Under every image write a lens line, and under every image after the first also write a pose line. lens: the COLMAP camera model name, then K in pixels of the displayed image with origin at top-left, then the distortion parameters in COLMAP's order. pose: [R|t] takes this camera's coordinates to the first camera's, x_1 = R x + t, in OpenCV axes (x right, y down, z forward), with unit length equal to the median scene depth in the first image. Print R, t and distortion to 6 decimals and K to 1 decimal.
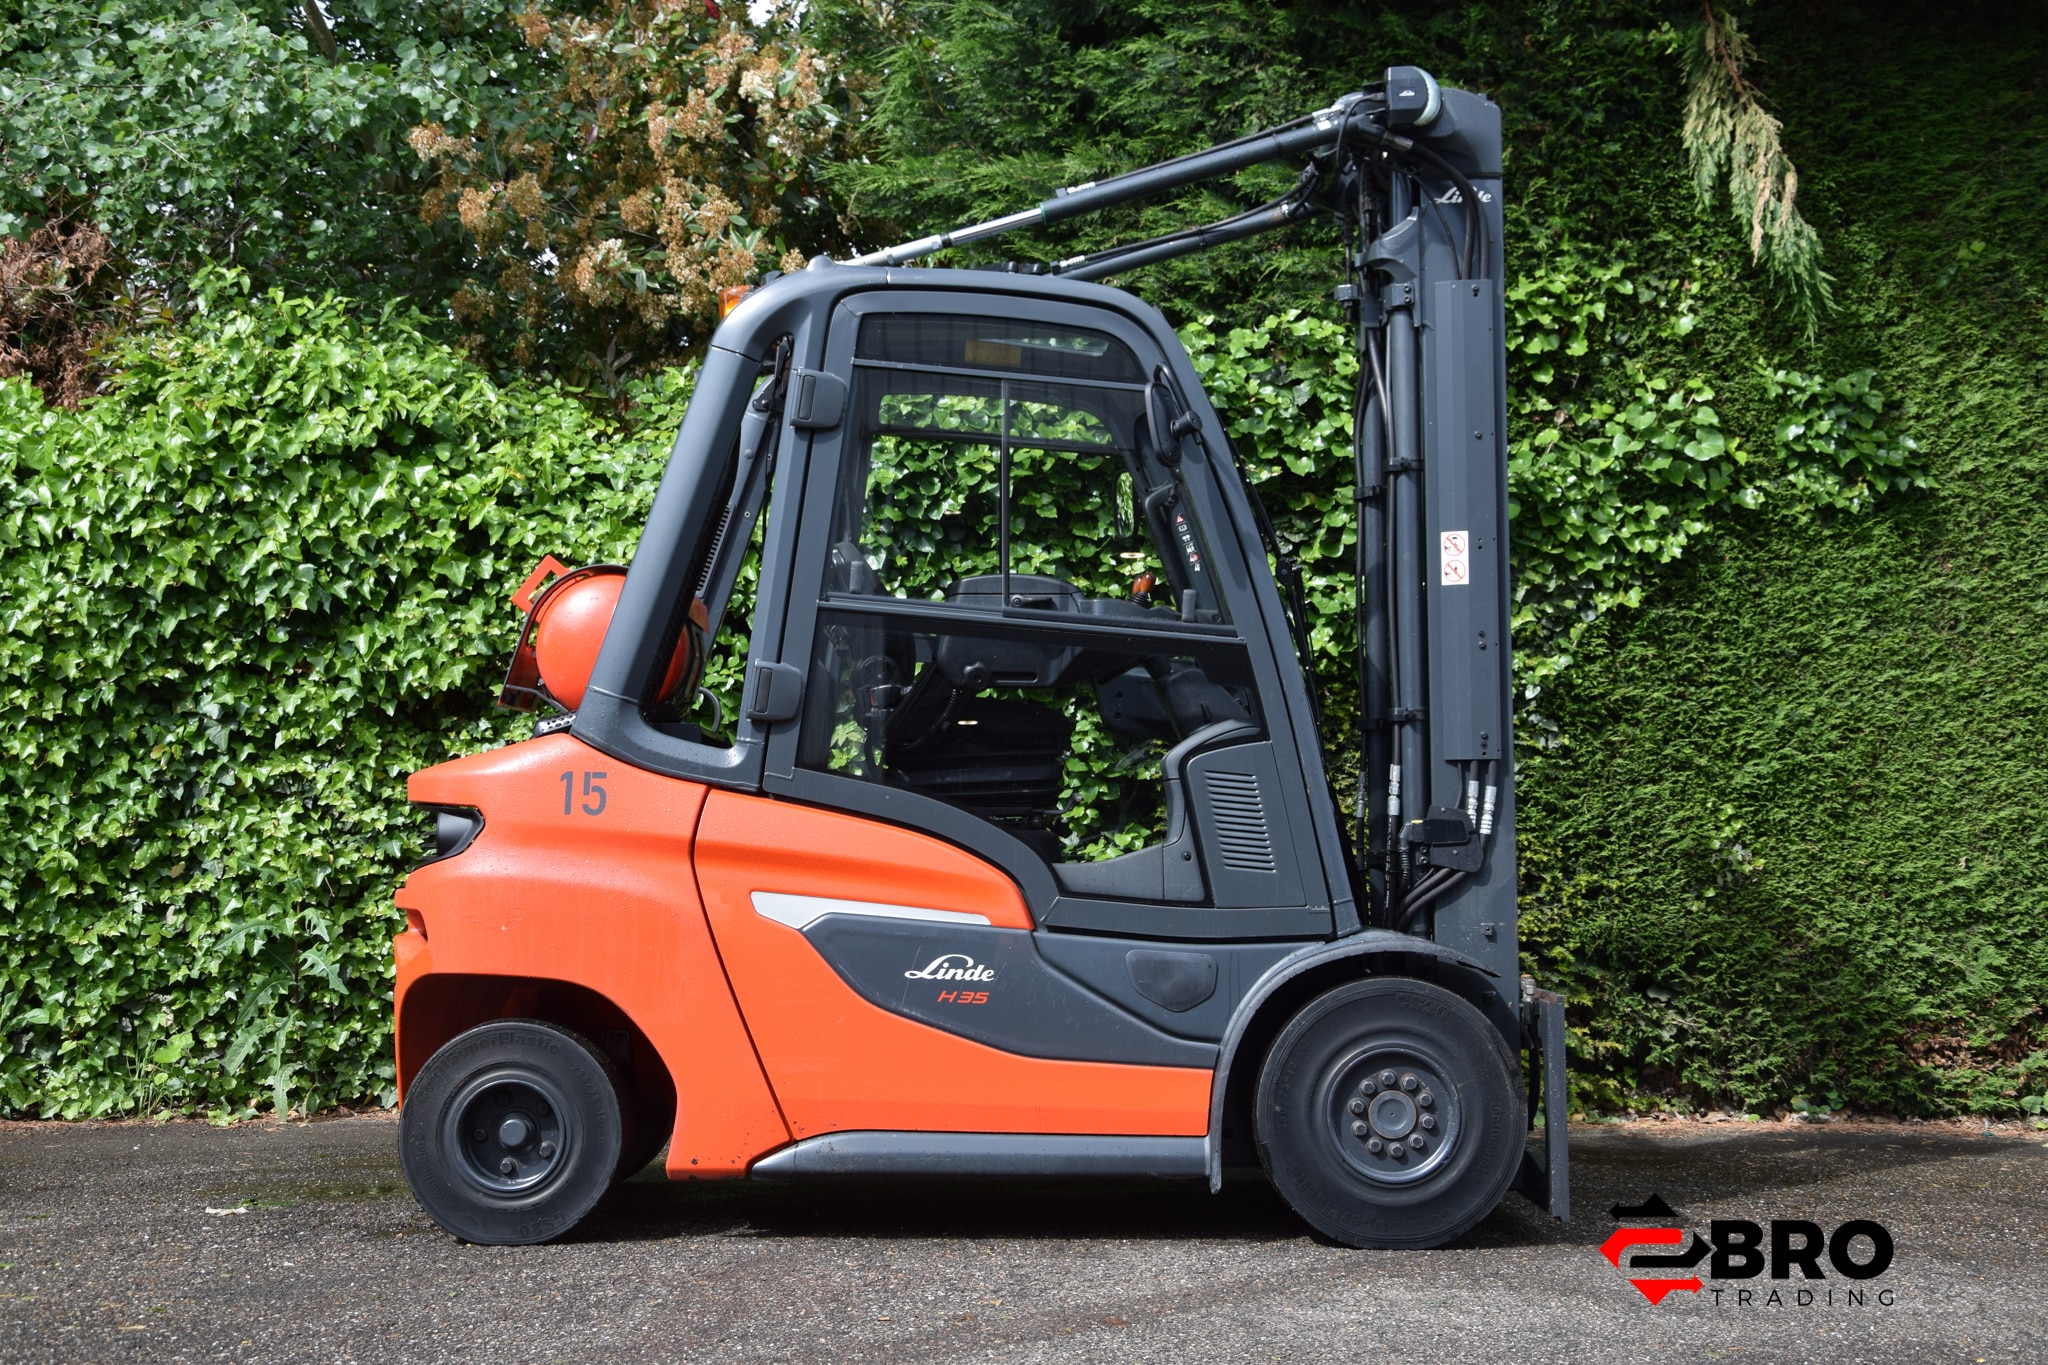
lens RADIAL K [[2653.2, 0, 1023.7], [0, 2653.2, 693.0], [0, 0, 1]] dist [0.090884, 0.000000]
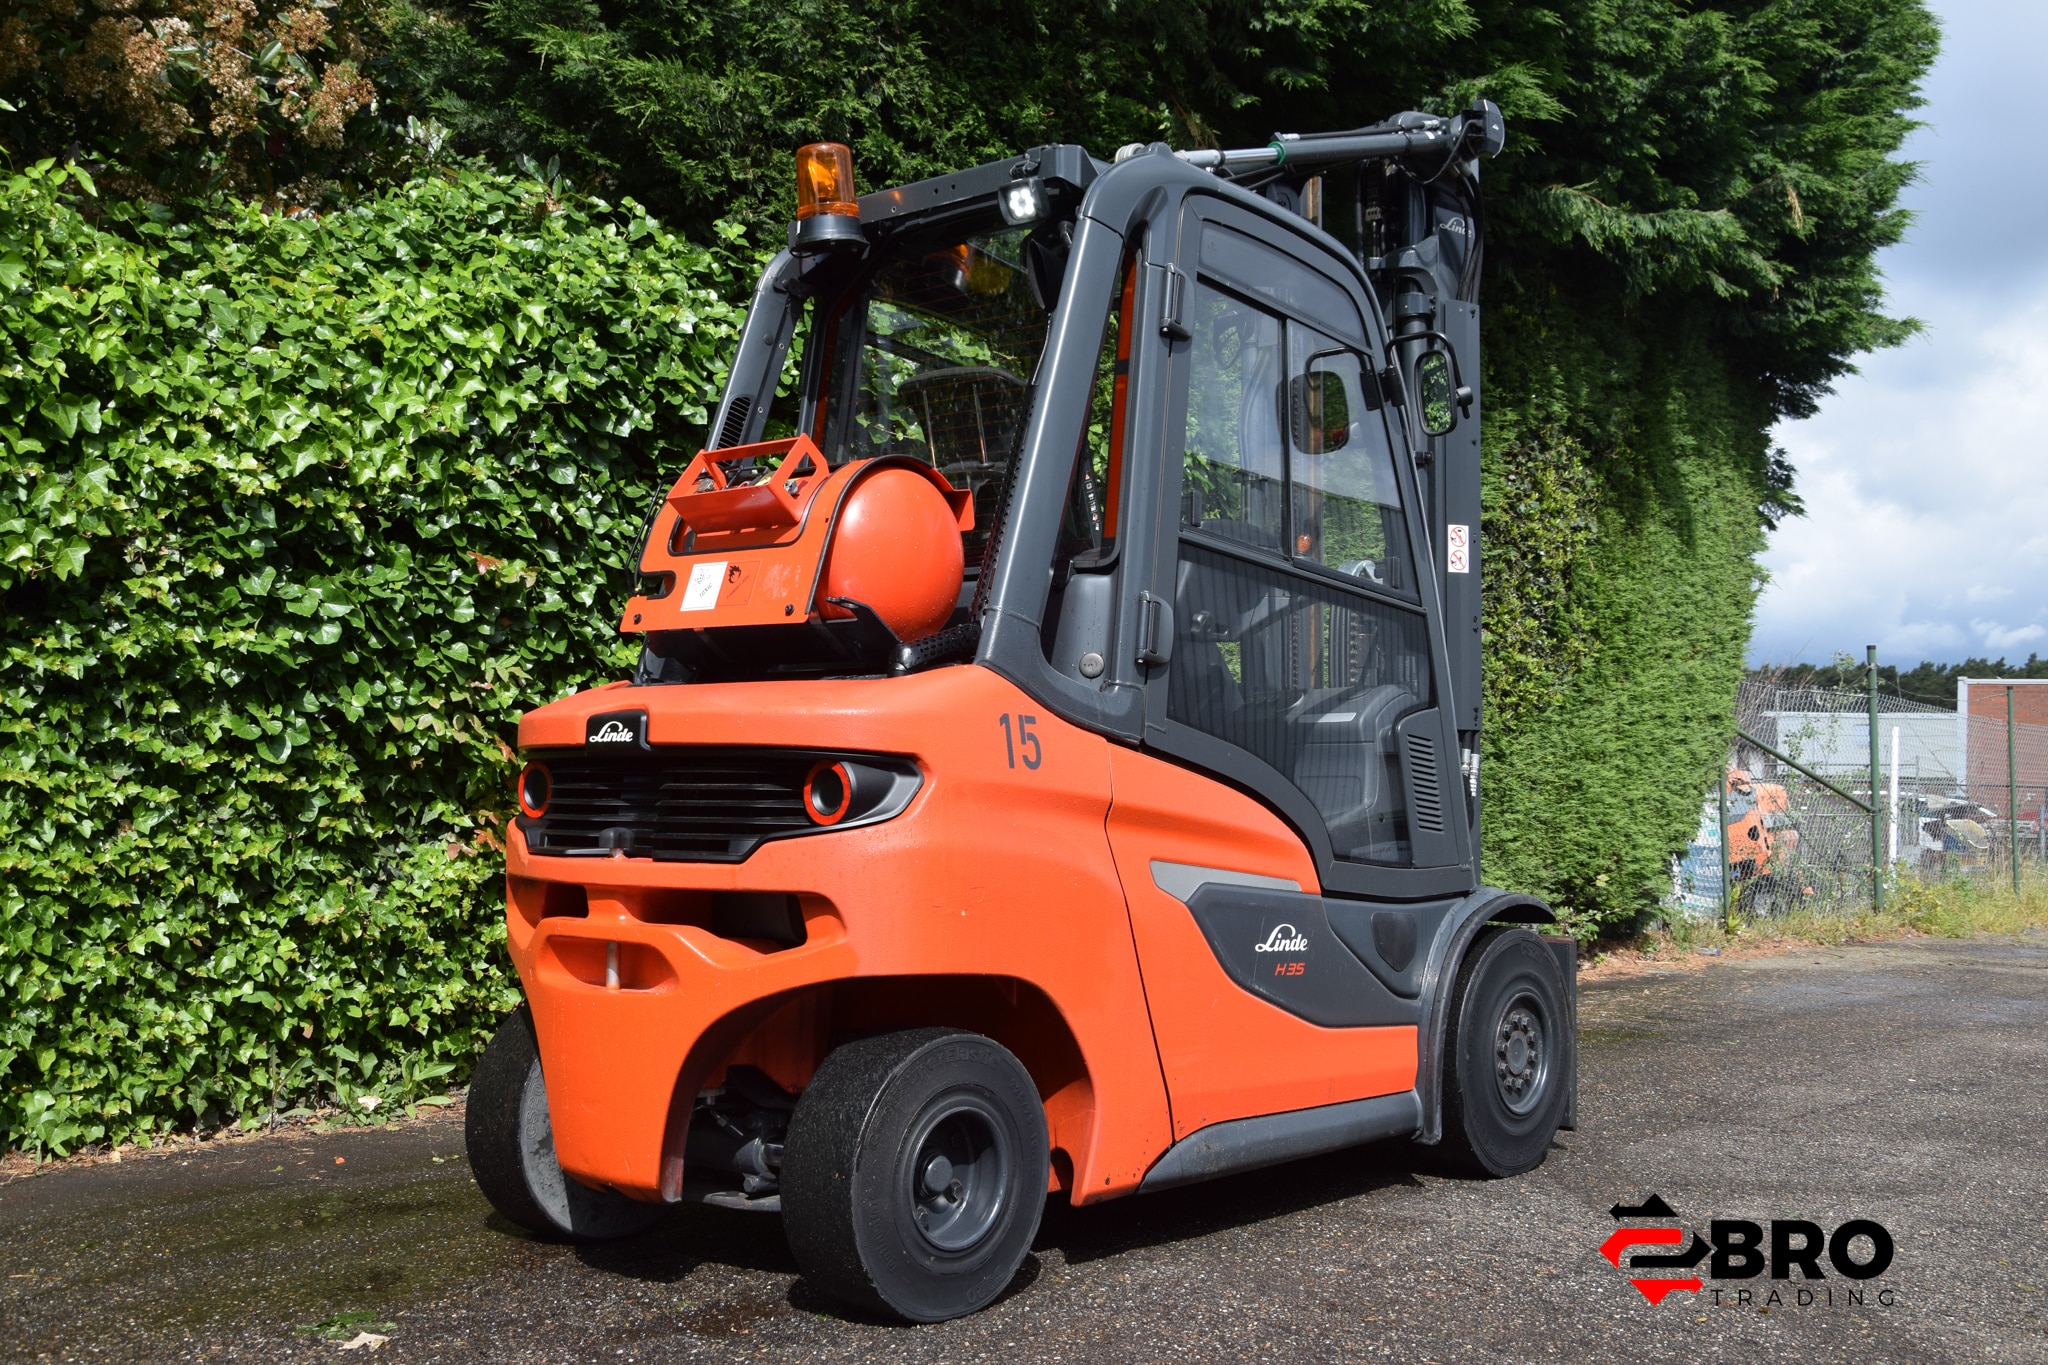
lens RADIAL K [[2068.1, 0, 1028.8], [0, 2068.1, 690.4], [0, 0, 1]] dist [0.003248, 0.000000]
pose [[0.661592, 0.044018, 0.748571, -0.457089], [-0.052745, 0.998535, -0.012100, 0.021523], [-0.748007, -0.031478, 0.662944, 0.423552]]
